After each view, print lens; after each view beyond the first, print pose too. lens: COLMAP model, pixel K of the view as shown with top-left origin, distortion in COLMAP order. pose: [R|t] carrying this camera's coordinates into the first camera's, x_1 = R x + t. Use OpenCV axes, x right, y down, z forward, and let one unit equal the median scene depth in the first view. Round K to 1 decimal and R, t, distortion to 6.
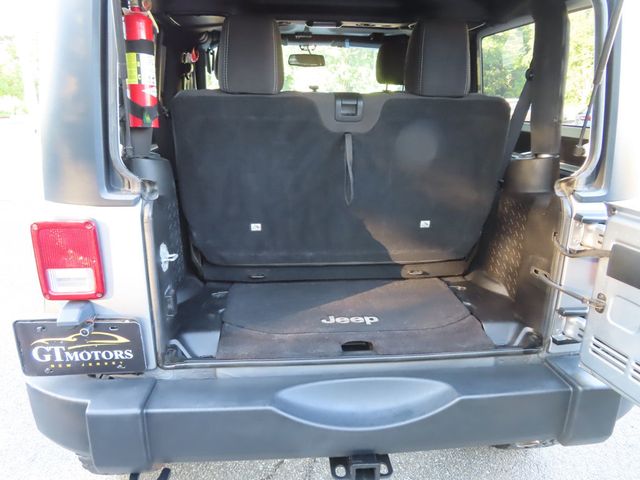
lens RADIAL K [[453.4, 0, 321.0], [0, 453.4, 240.5], [0, 0, 1]] dist [-0.020681, 0.013756]
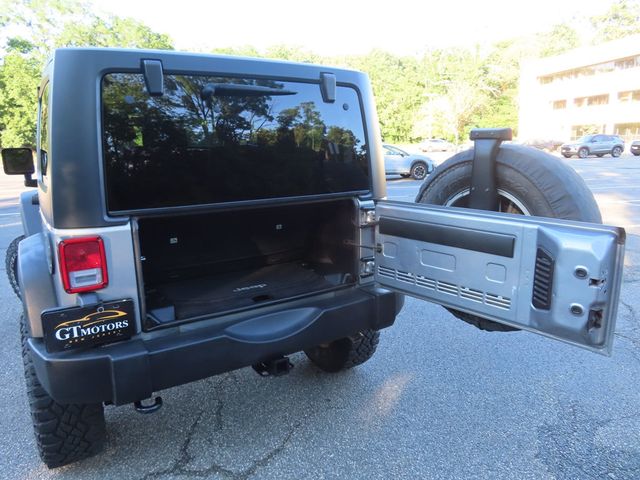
lens RADIAL K [[453.4, 0, 319.2], [0, 453.4, 241.9], [0, 0, 1]] dist [-0.020681, 0.013756]
pose [[0.889702, -0.122051, 0.439924, -0.478347], [0.161720, 0.985375, -0.053683, 0.167240], [-0.426939, 0.118906, 0.896429, -0.666472]]
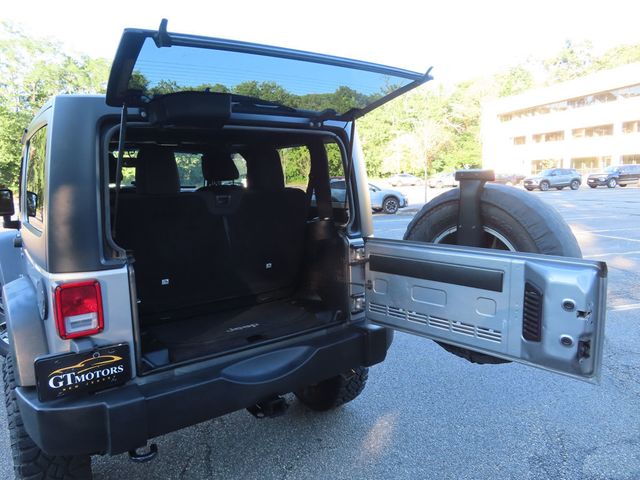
lens RADIAL K [[453.4, 0, 319.1], [0, 453.4, 241.4], [0, 0, 1]] dist [-0.020681, 0.013756]
pose [[0.858255, -0.102190, 0.502947, -0.566169], [0.185216, 0.975607, -0.117836, 0.138684], [-0.478637, 0.194287, 0.856247, -0.661916]]
